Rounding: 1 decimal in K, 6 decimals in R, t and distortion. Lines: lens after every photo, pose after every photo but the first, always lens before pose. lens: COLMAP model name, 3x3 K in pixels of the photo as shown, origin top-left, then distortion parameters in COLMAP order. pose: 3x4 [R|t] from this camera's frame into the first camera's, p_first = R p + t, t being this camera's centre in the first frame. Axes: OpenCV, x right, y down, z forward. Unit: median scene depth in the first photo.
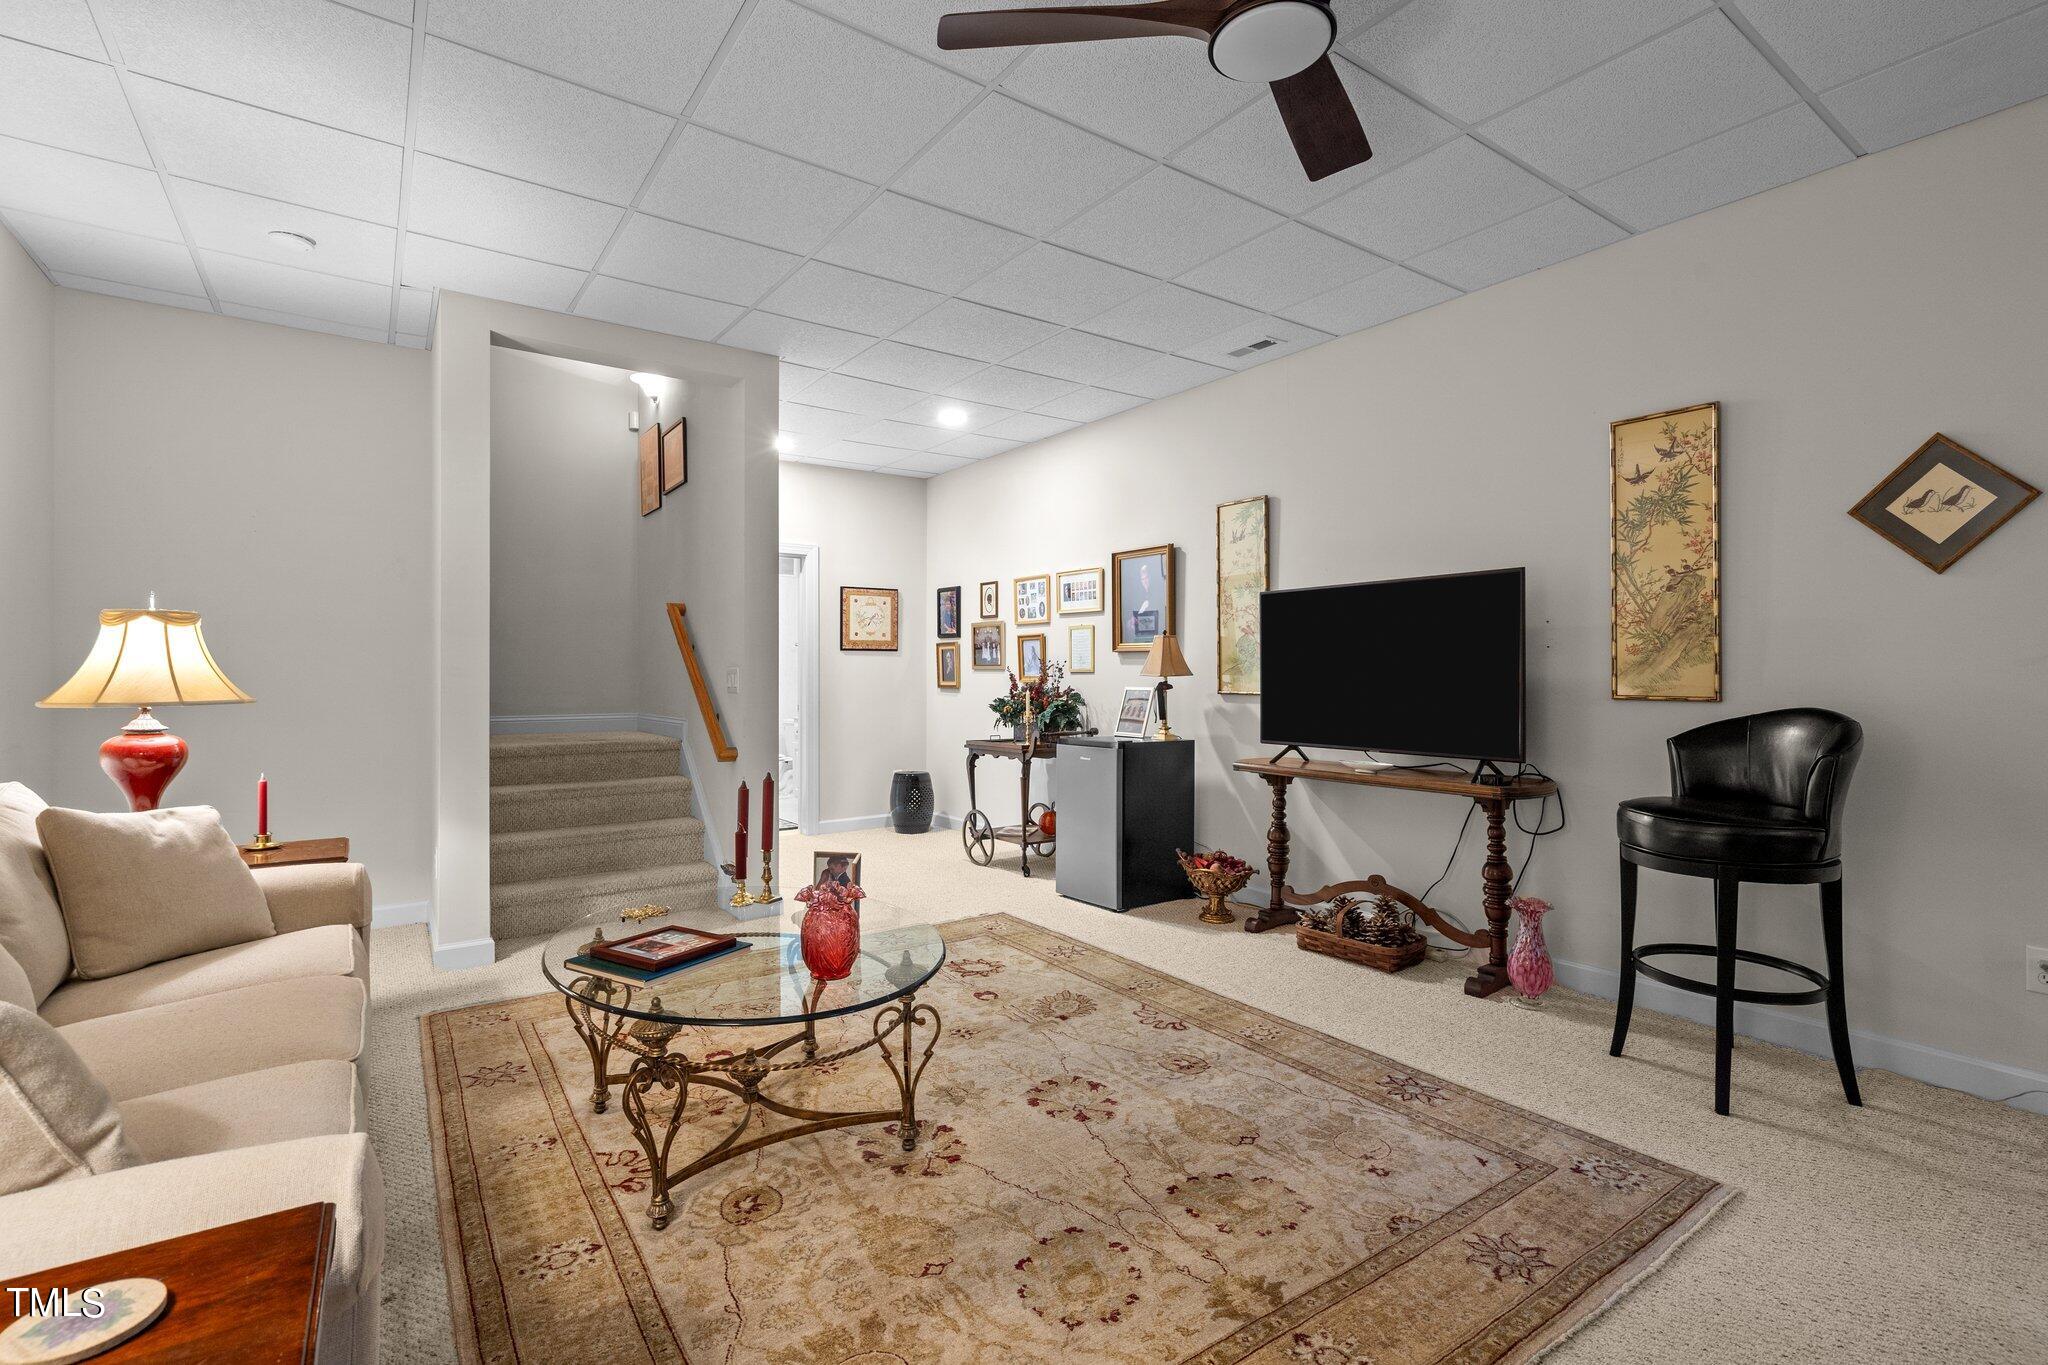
lens RADIAL K [[935.4, 0, 1030.4], [0, 935.4, 675.7], [0, 0, 1]] dist [-0.000894, 0.000754]
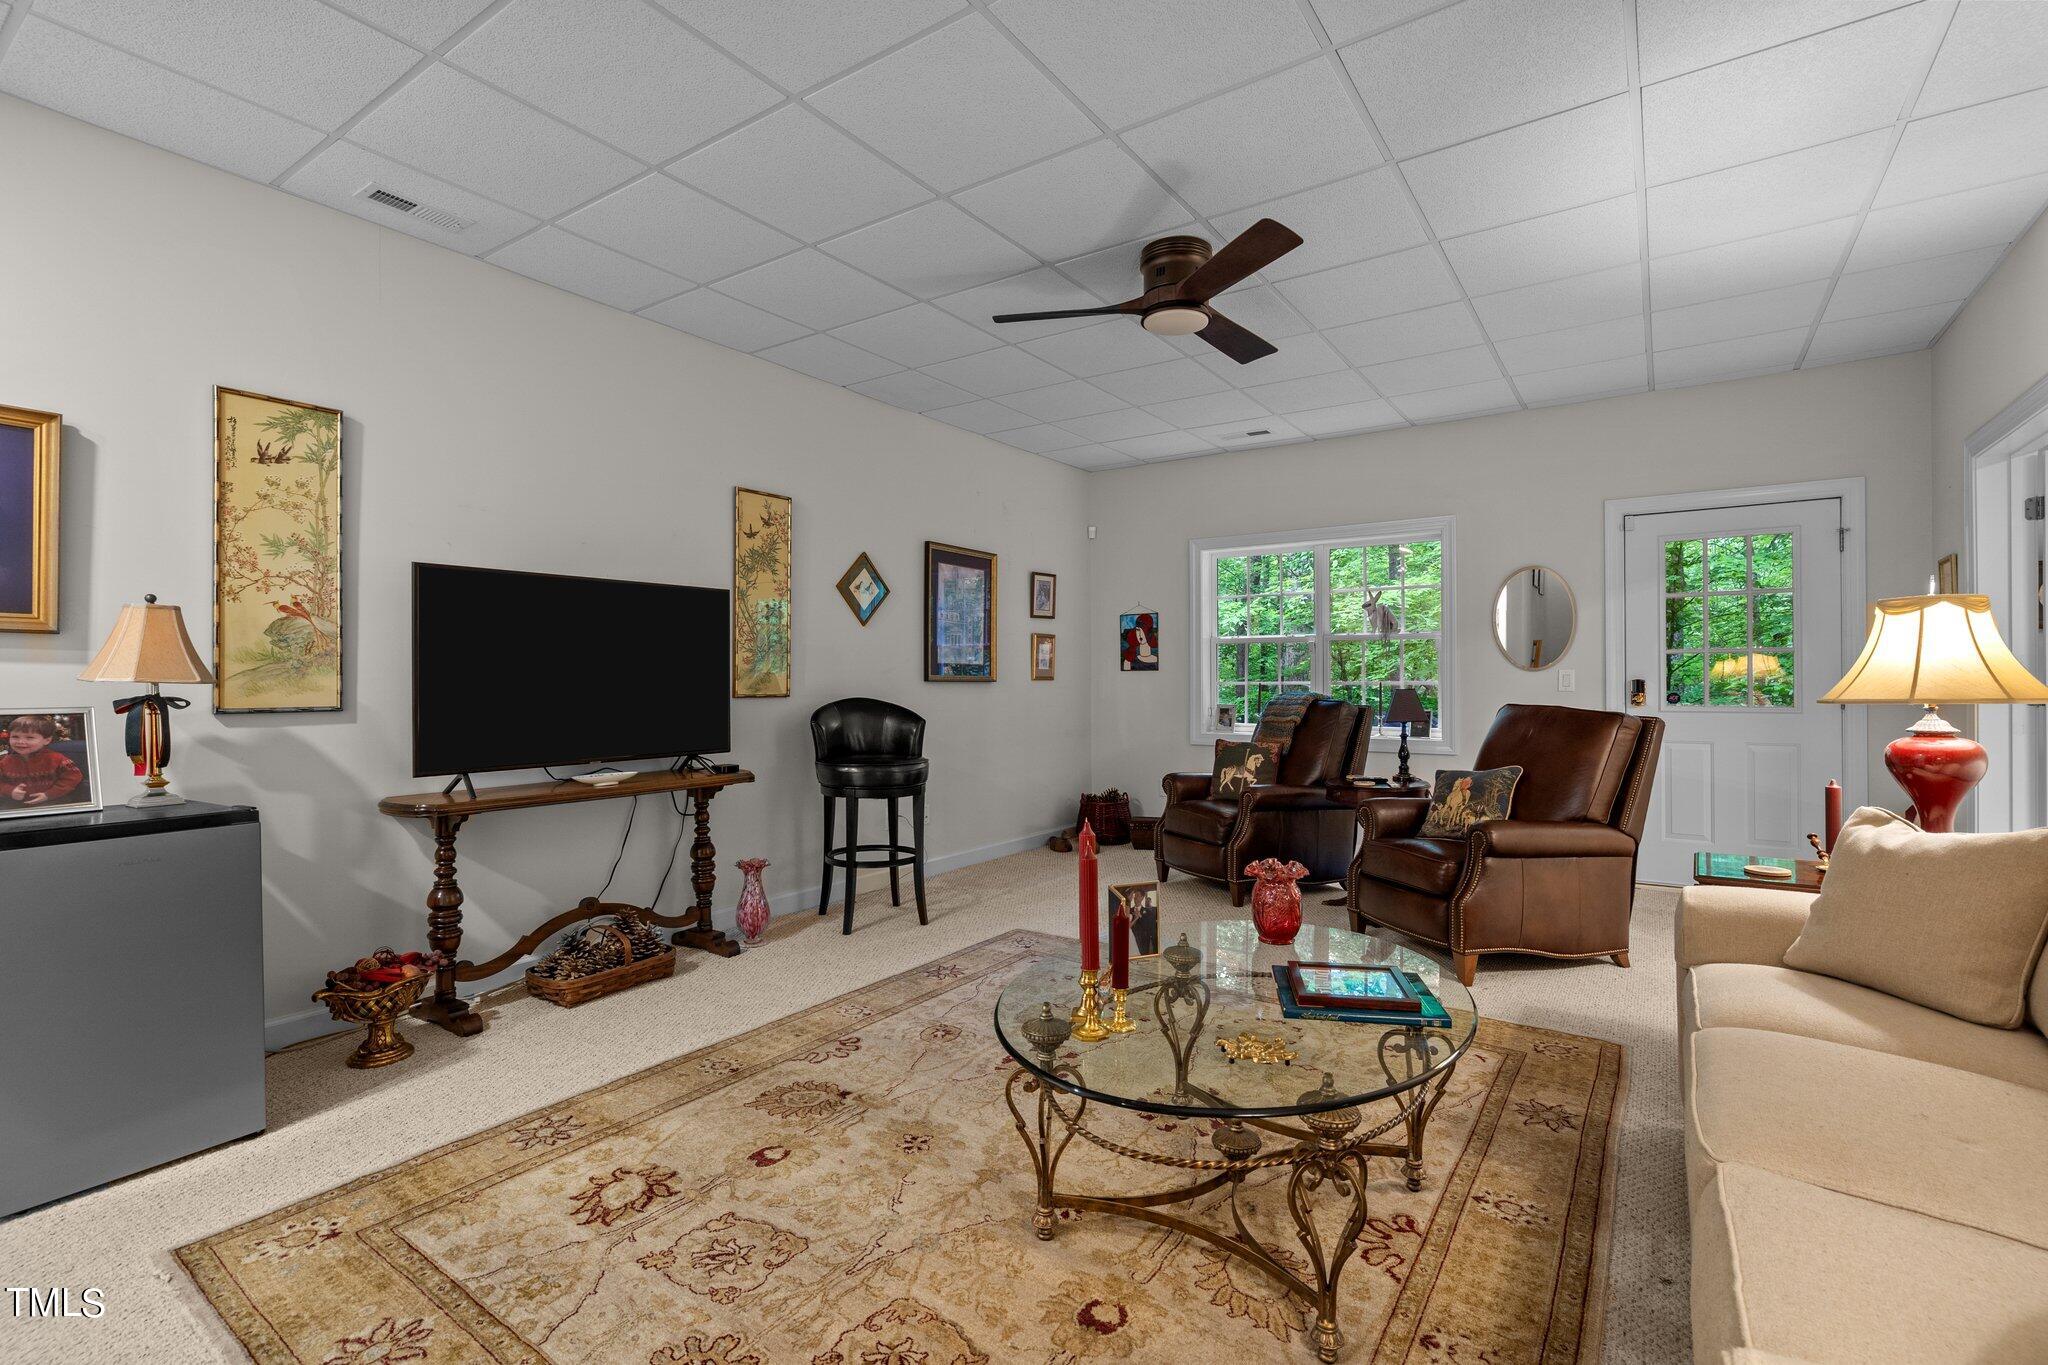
lens RADIAL K [[935.4, 0, 1030.4], [0, 935.4, 675.7], [0, 0, 1]] dist [-0.000894, 0.000754]
pose [[-0.347976, 0.006392, 0.937482, -0.908591], [0.004508, 0.999977, -0.005145, 0.004047], [-0.937493, 0.002436, -0.347996, 1.296046]]
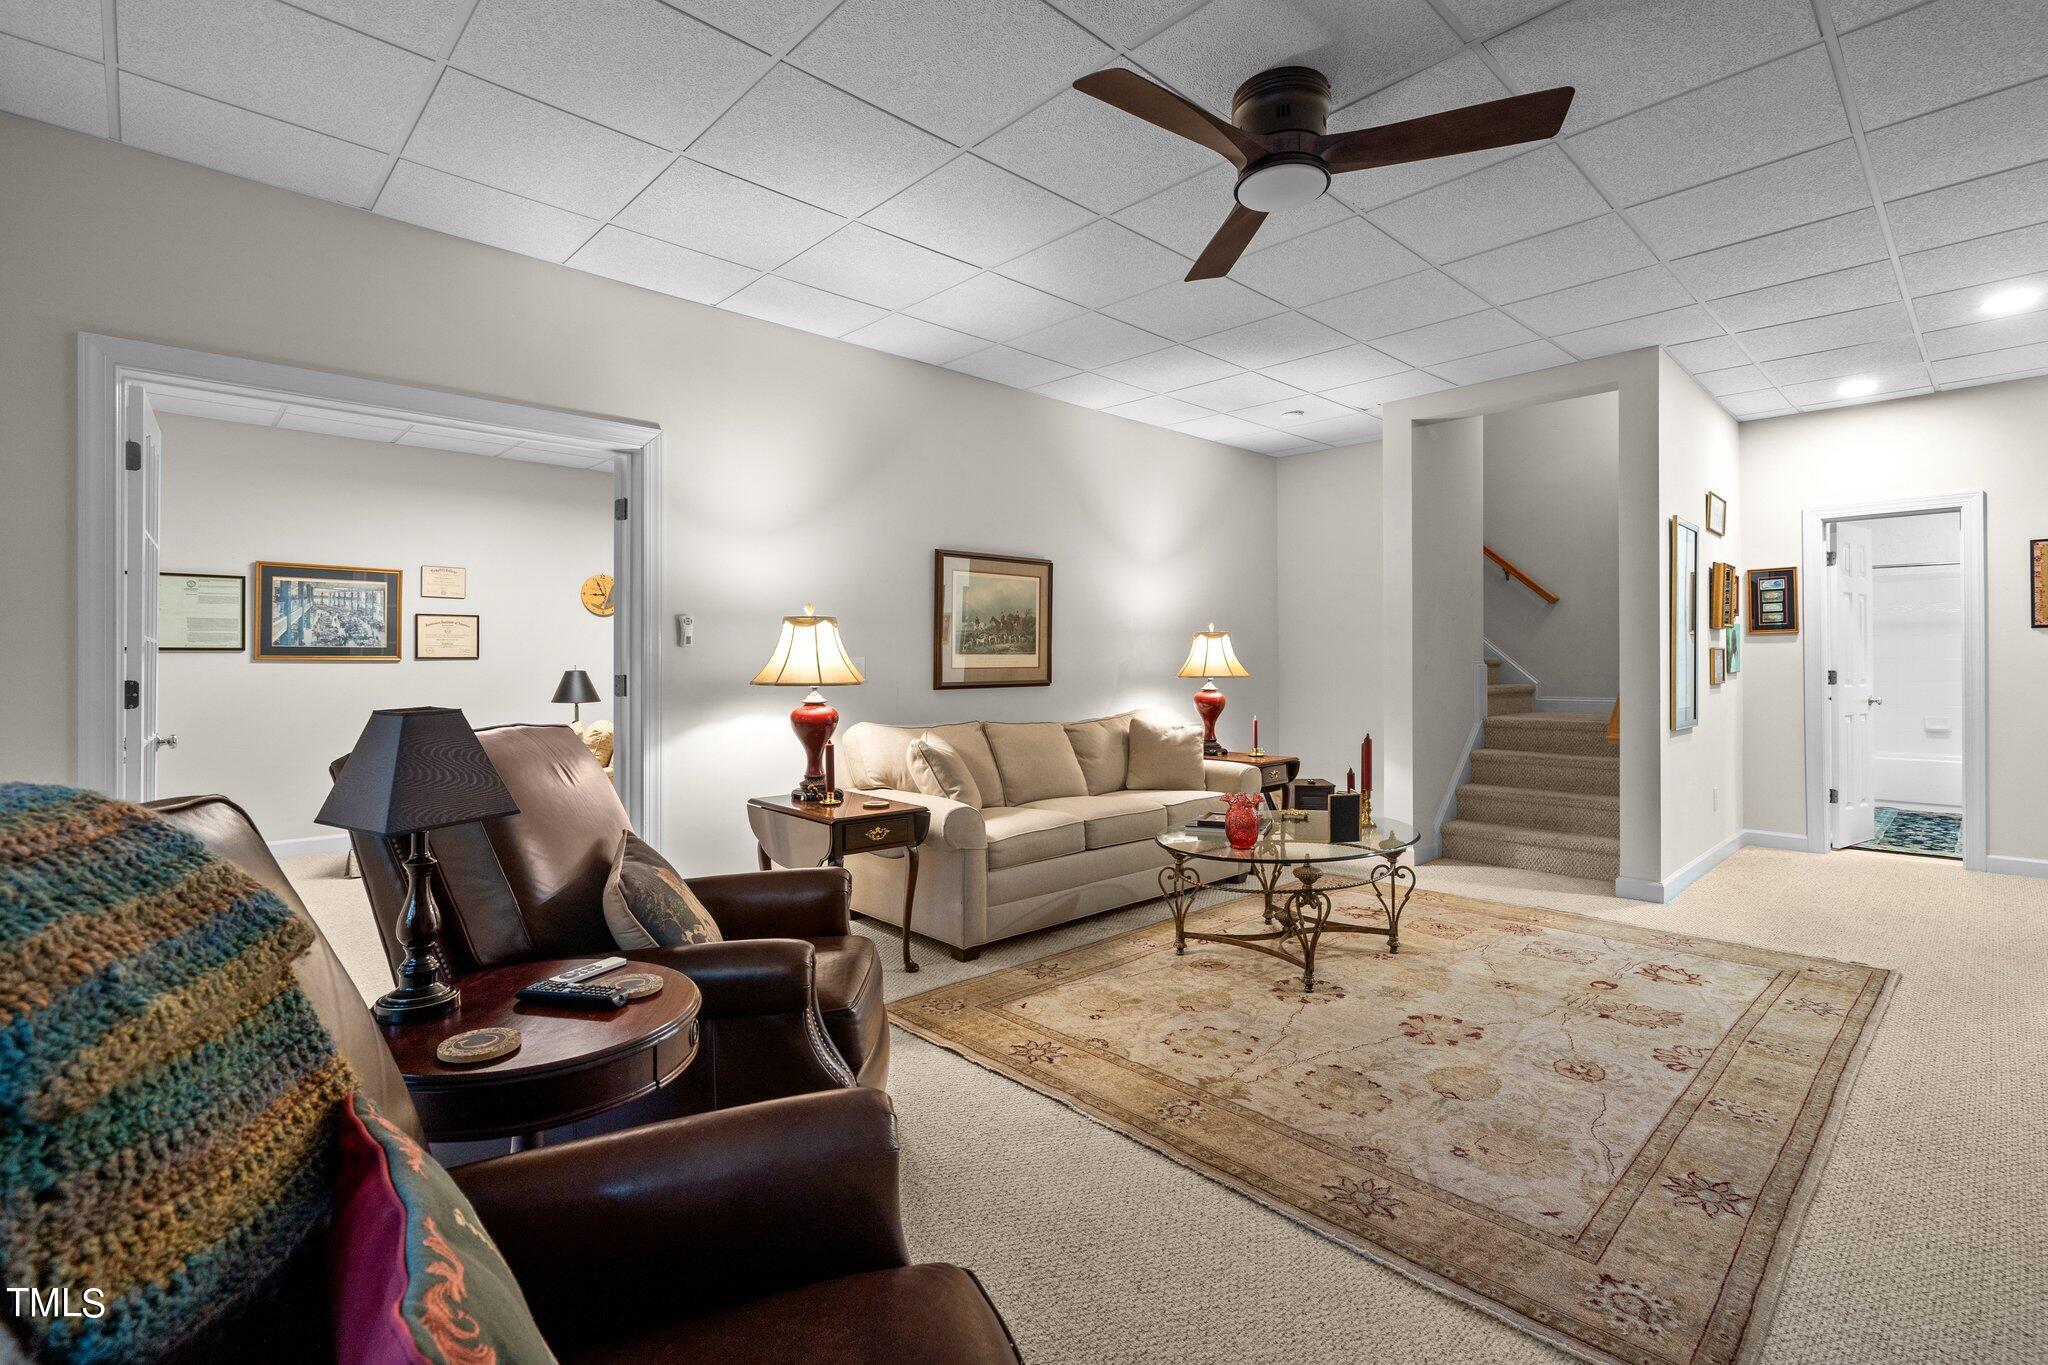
lens RADIAL K [[932.2, 0, 1035.8], [0, 932.2, 667.0], [0, 0, 1]] dist [0.013448, 0.000505]
pose [[0.150492, 0.004658, -0.988600, 1.040718], [0.001091, 0.999988, 0.004877, -0.002953], [0.988611, -0.001813, 0.150485, 0.309777]]
